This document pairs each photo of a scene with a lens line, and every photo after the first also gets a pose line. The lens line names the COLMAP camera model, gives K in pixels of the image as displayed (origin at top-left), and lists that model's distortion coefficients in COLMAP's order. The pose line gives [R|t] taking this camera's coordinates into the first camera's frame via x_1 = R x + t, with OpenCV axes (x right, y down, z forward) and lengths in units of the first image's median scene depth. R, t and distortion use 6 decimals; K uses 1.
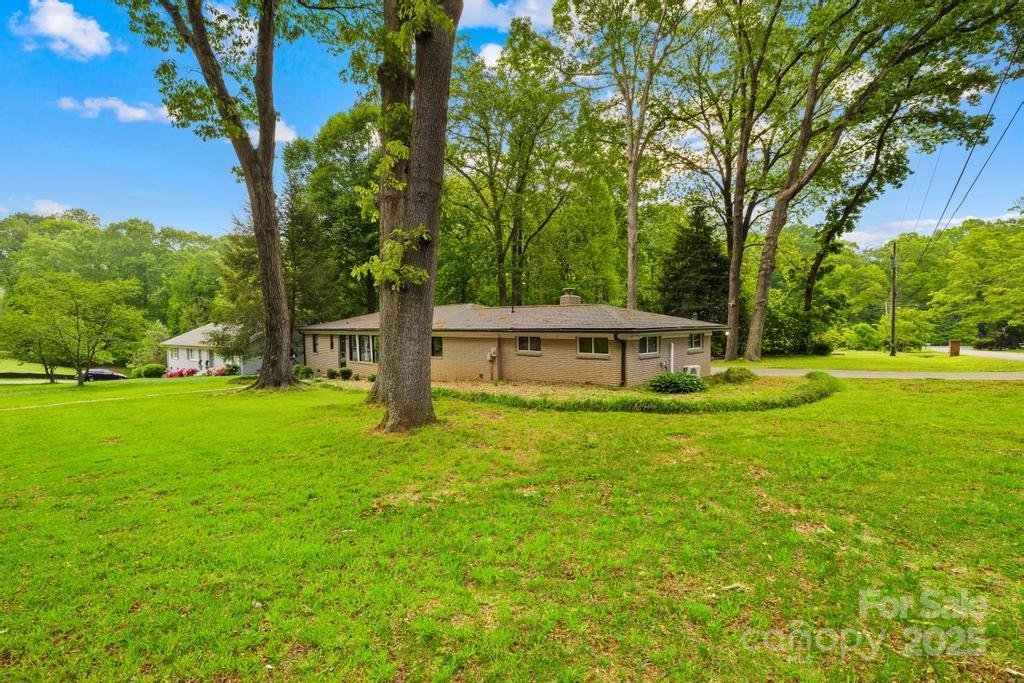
lens RADIAL K [[444.0, 0, 498.4], [0, 444.0, 325.6], [0, 0, 1]] dist [0.001506, 0.000146]
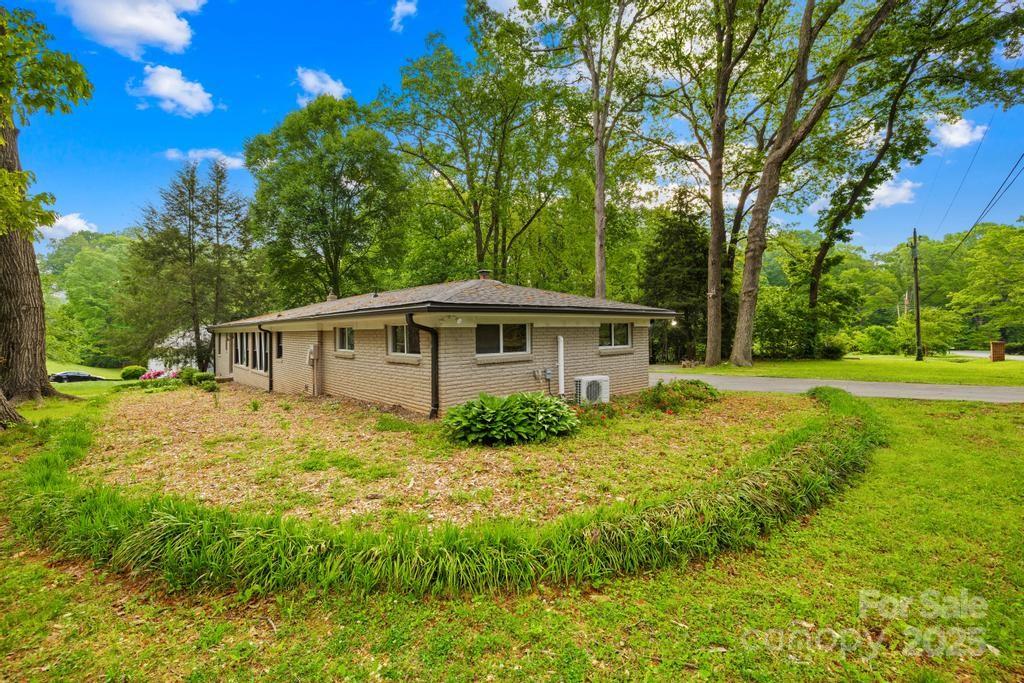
lens RADIAL K [[424.9, 0, 478.1], [0, 424.9, 307.6], [0, 0, 1]] dist [0.000725, -0.000181]
pose [[0.998068, -0.003342, -0.062039, 0.092930], [0.000096, 0.998633, -0.052263, 0.009039], [0.062129, 0.052156, 0.996704, 0.129475]]
